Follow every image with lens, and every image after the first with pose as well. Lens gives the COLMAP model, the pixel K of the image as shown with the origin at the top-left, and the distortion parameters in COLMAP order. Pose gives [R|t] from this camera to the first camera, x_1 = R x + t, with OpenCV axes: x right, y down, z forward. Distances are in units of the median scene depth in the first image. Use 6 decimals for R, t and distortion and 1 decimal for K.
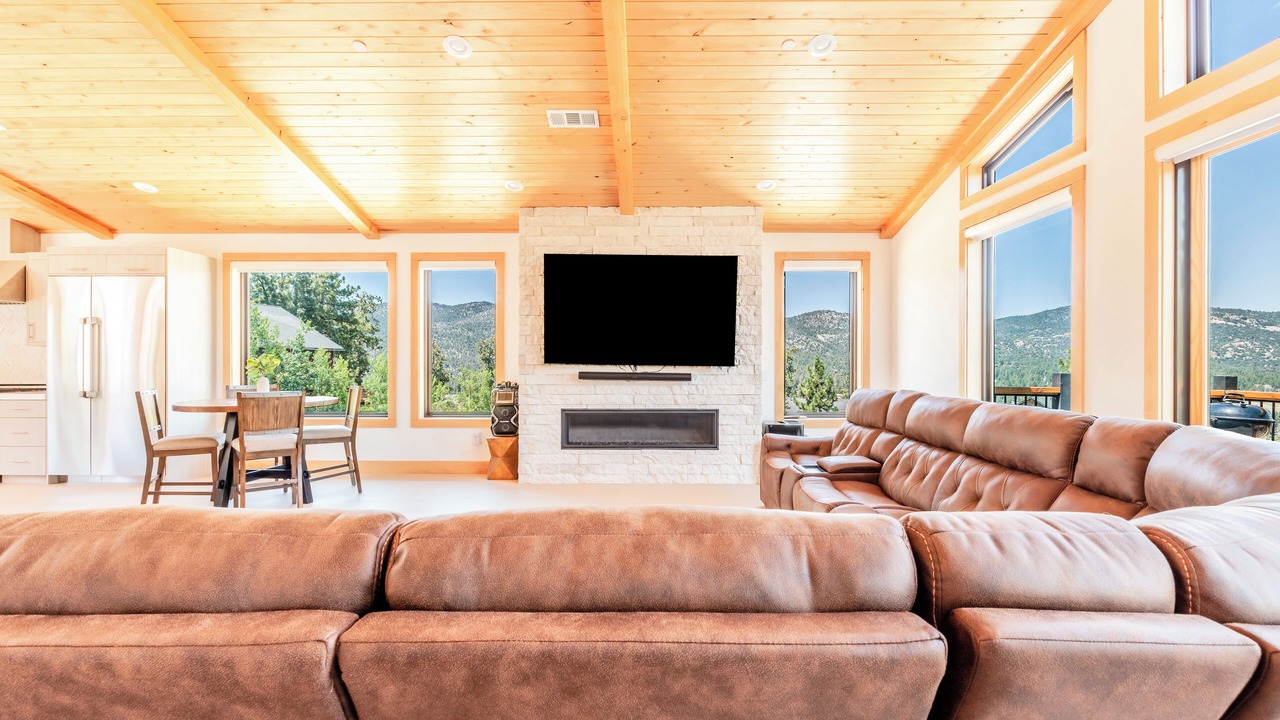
lens RADIAL K [[553.1, 0, 640.0], [0, 553.1, 360.0], [0, 0, 1]] dist [0.000230, 0.000075]
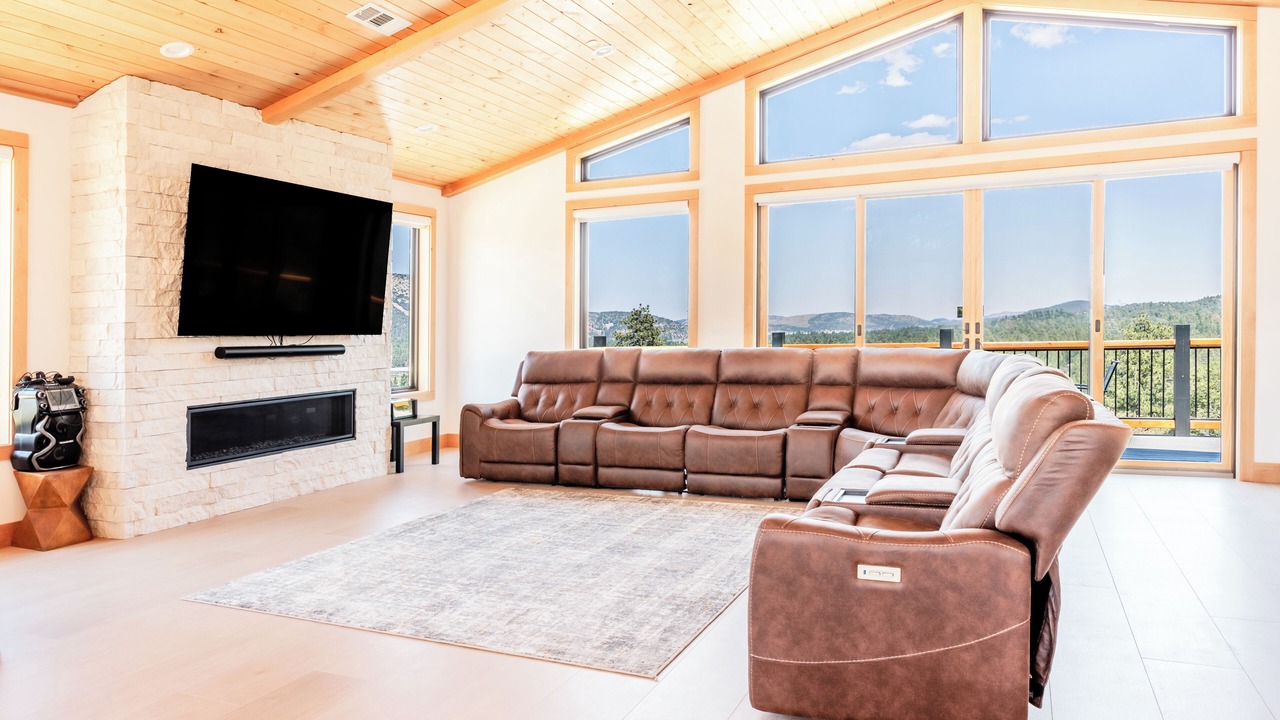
lens RADIAL K [[874.4, 0, 569.7], [0, 874.4, 347.7], [0, 0, 1]] dist [-0.002889, -0.002099]
pose [[0.443954, -0.031357, 0.895501, -0.849415], [0.017789, 0.999499, 0.026180, 0.001989], [-0.895873, 0.004307, 0.444290, 0.157122]]
